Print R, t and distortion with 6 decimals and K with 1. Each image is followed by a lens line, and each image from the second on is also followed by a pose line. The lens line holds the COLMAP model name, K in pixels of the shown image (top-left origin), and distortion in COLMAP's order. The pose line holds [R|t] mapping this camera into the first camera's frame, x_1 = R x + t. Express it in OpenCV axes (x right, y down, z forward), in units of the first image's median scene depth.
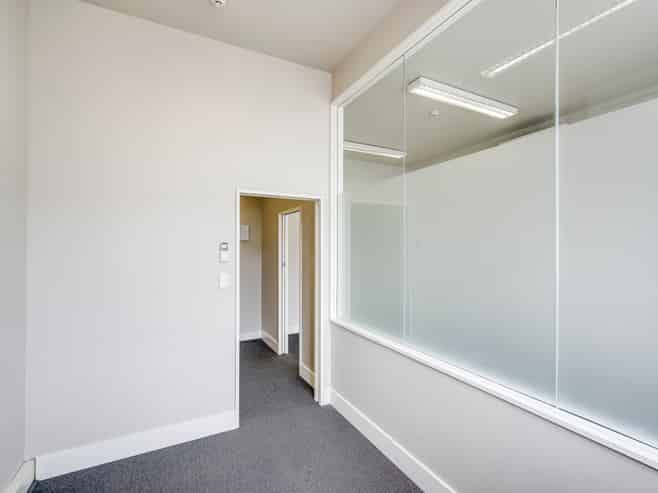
lens RADIAL K [[317.4, 0, 327.4], [0, 317.4, 244.0], [0, 0, 1]] dist [-0.001651, -0.000806]
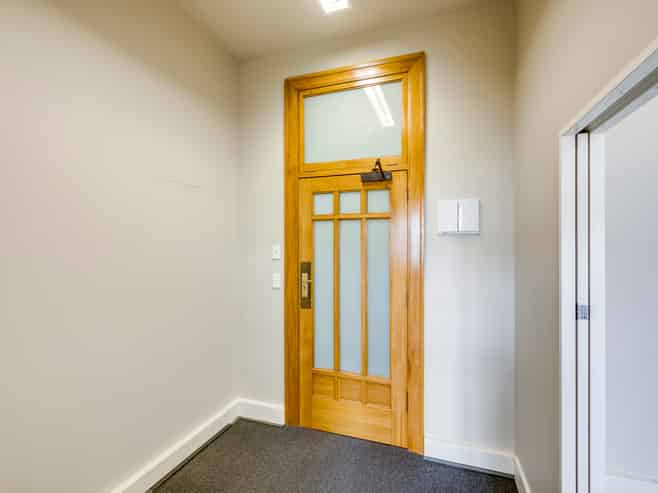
lens RADIAL K [[317.4, 0, 327.3], [0, 317.4, 246.4], [0, 0, 1]] dist [-0.001651, -0.000806]
pose [[0.679570, 0.005021, -0.733593, -0.147057], [0.008078, 0.999865, 0.014326, -0.004676], [0.733566, -0.015661, 0.679438, 1.088146]]
